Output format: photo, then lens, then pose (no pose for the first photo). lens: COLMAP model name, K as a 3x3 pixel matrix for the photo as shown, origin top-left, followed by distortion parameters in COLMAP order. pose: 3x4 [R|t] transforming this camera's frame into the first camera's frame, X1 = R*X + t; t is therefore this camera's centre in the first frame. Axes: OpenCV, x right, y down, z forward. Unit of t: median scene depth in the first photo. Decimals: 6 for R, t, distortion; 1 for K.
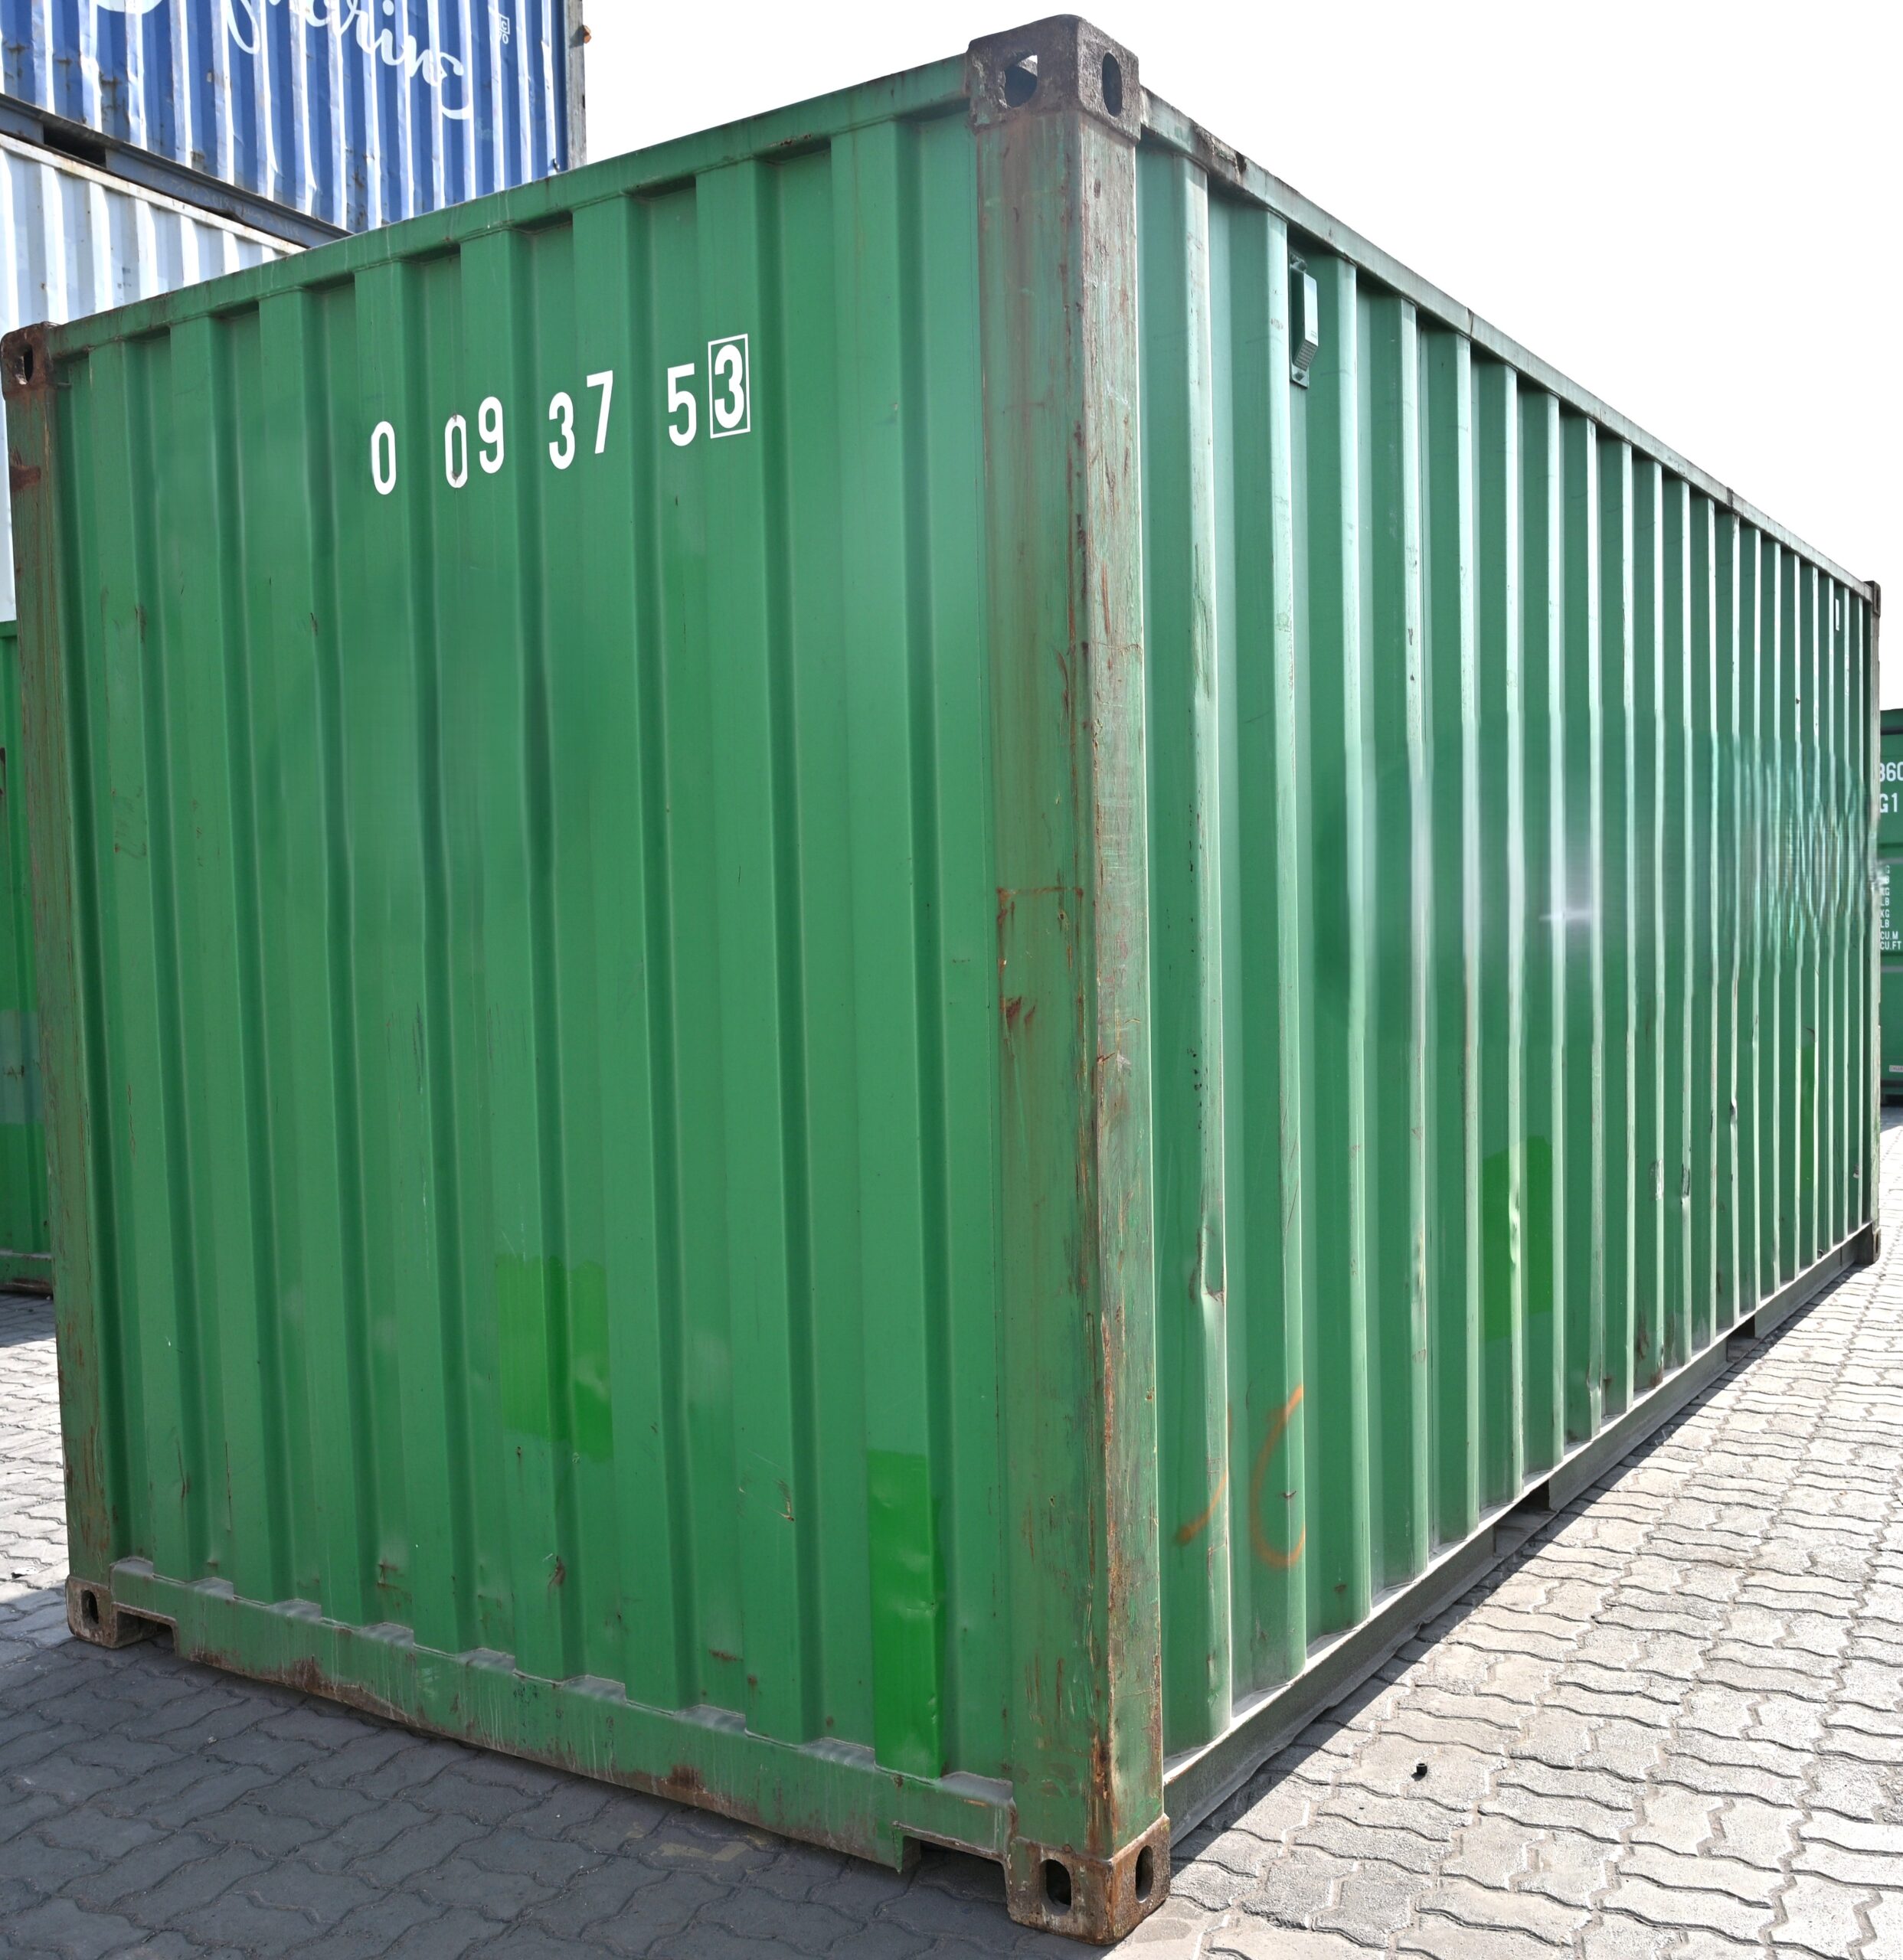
lens RADIAL K [[2050.6, 0, 951.5], [0, 2050.6, 979.8], [0, 0, 1]] dist [-0.007818, 0.000000]
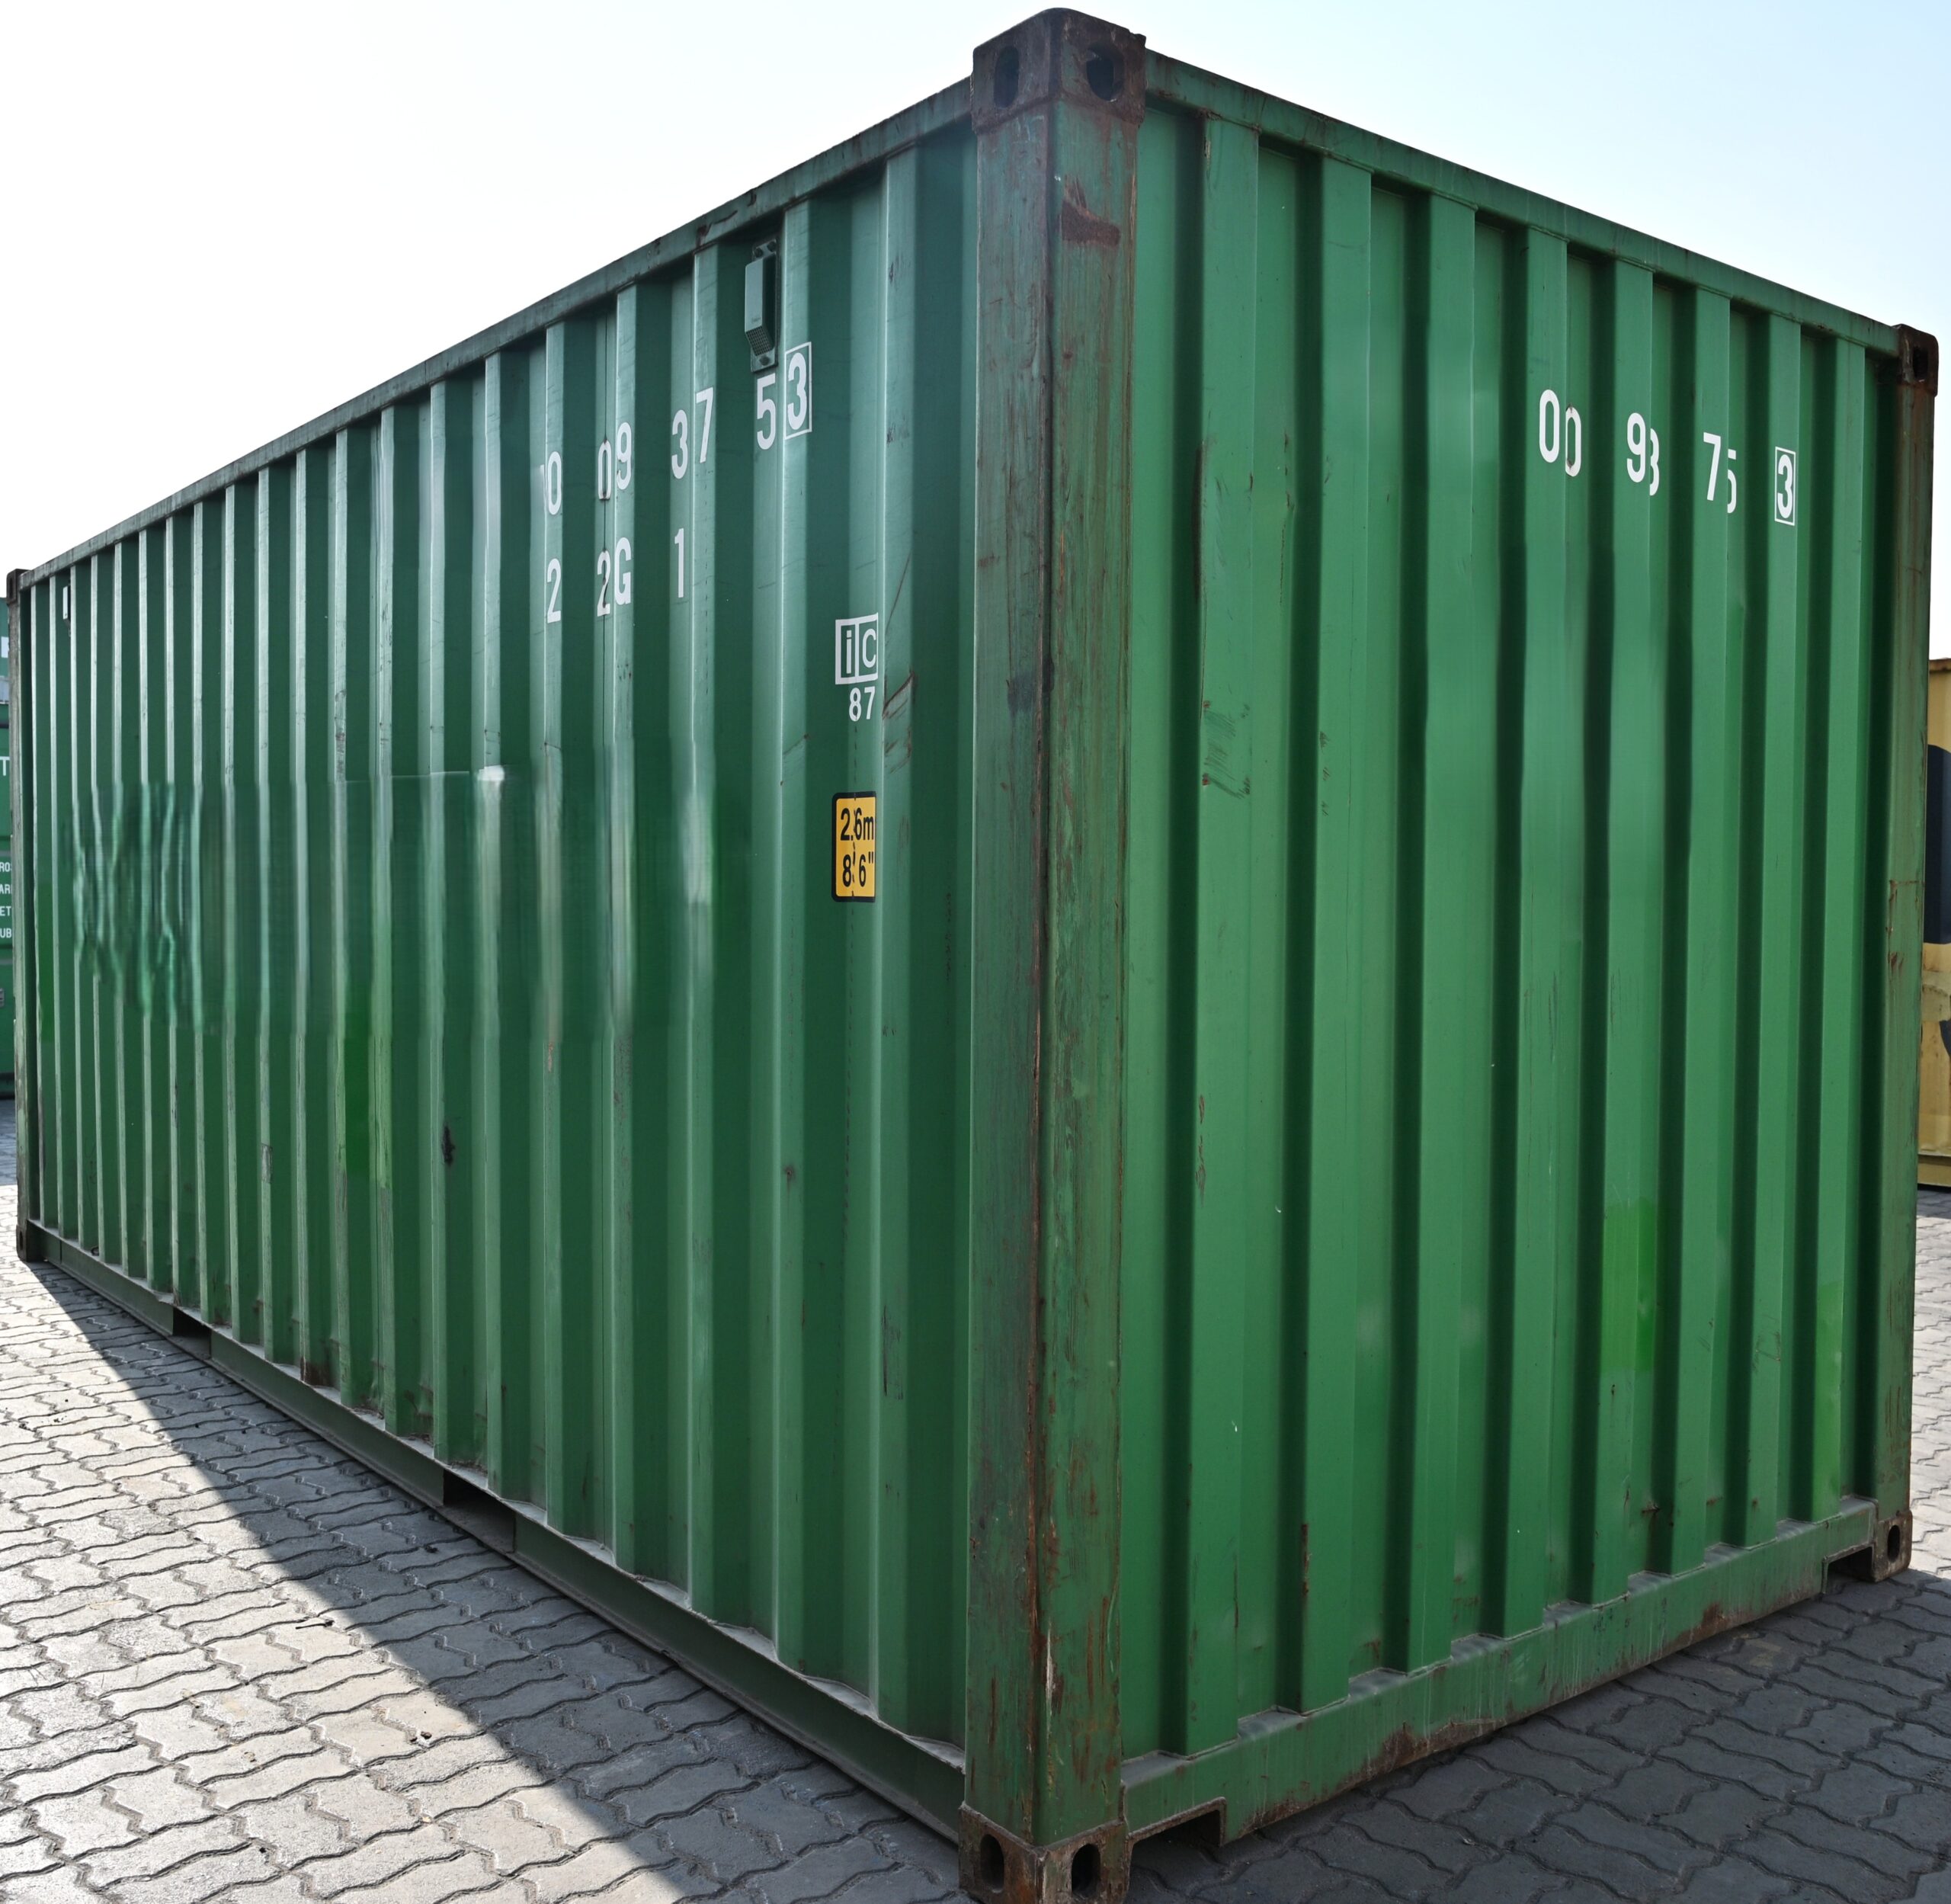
lens RADIAL K [[1910.7, 0, 975.1], [0, 1910.7, 957.8], [0, 0, 1]] dist [-0.003235, 0.000000]
pose [[0.320666, 0.005141, 0.947178, -1.265264], [0.033225, 0.999309, -0.016672, 0.010733], [-0.946609, 0.036816, 0.320274, 0.990276]]
